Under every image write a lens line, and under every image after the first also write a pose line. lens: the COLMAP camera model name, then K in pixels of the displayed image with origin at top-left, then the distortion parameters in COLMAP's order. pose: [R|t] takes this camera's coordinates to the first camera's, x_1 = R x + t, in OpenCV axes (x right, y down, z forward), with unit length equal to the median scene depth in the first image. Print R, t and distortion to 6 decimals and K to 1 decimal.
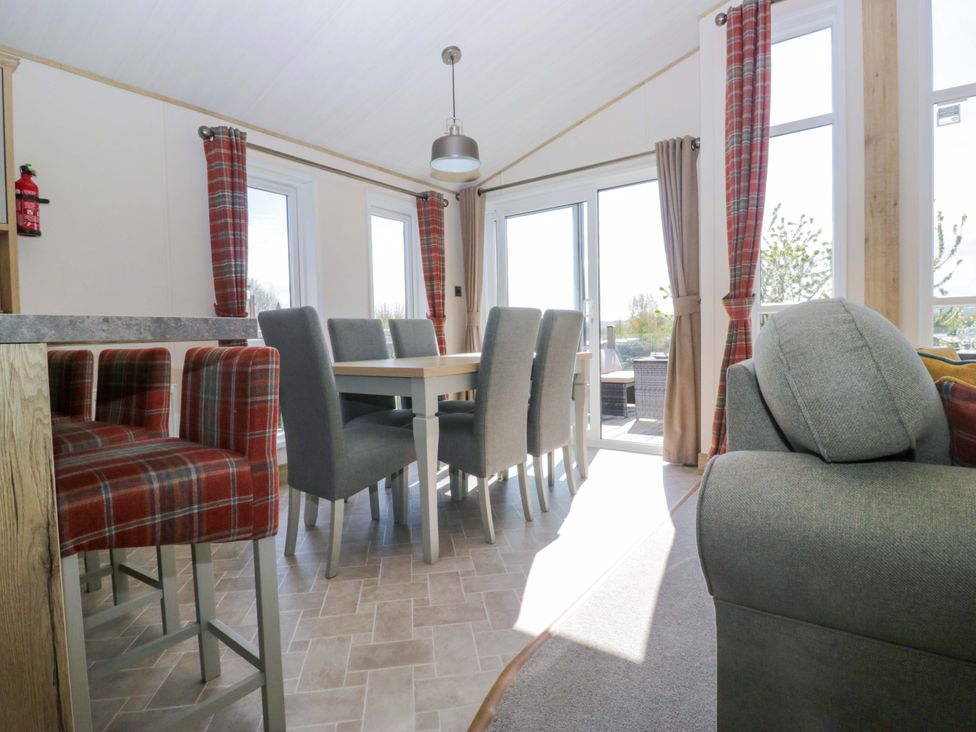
lens RADIAL K [[510.5, 0, 485.9], [0, 510.5, 362.3], [0, 0, 1]] dist [-0.002167, -0.010211]
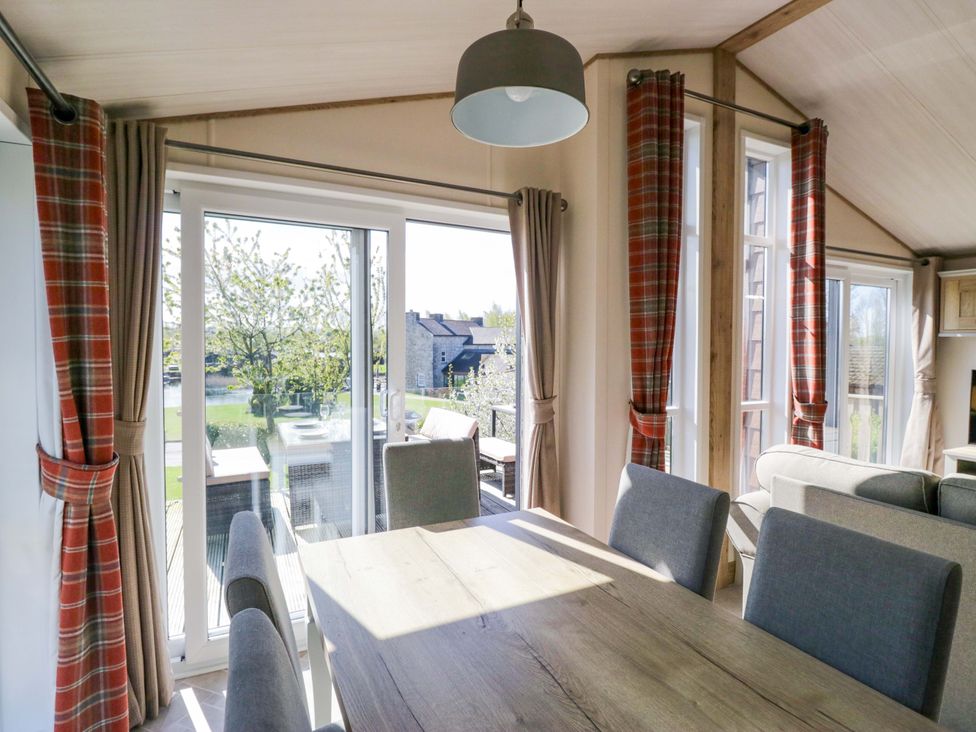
lens RADIAL K [[490.5, 0, 456.8], [0, 490.5, 361.0], [0, 0, 1]] dist [-0.001120, -0.027018]
pose [[0.481931, -0.010405, 0.876147, -0.397926], [0.020171, 0.999796, 0.000779, -0.227101], [-0.875977, 0.017297, 0.482043, 0.920784]]
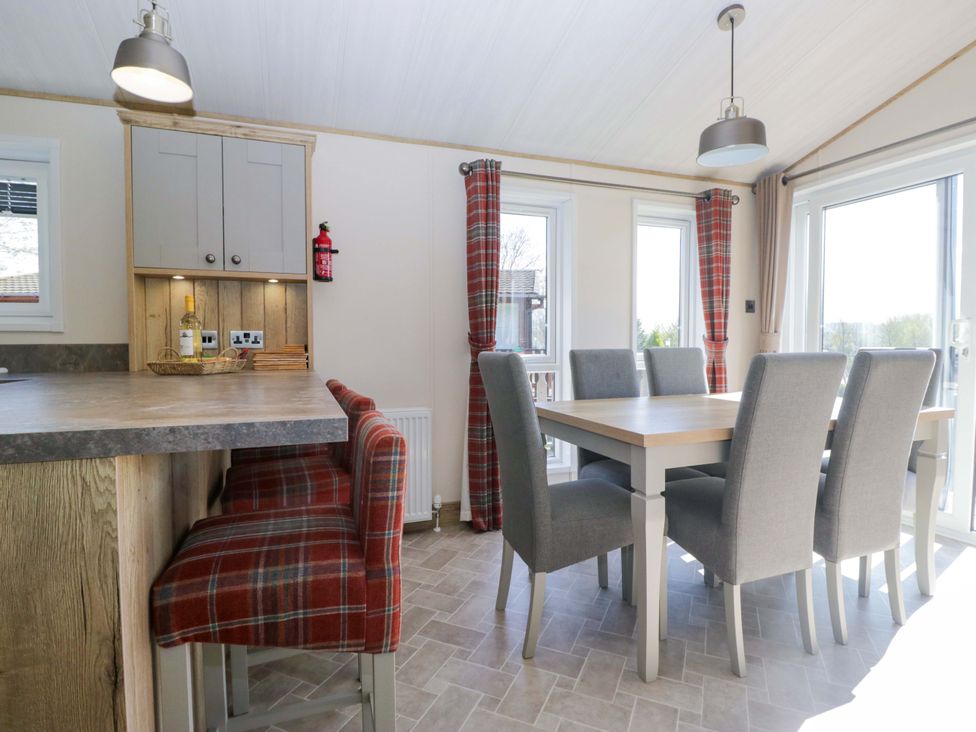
lens RADIAL K [[510.5, 0, 485.9], [0, 510.5, 362.3], [0, 0, 1]] dist [-0.002167, -0.010211]
pose [[0.834012, 0.043762, -0.550008, 0.073174], [-0.042835, 0.998976, 0.014533, -0.073185], [0.550081, 0.011439, 0.835033, 0.157144]]
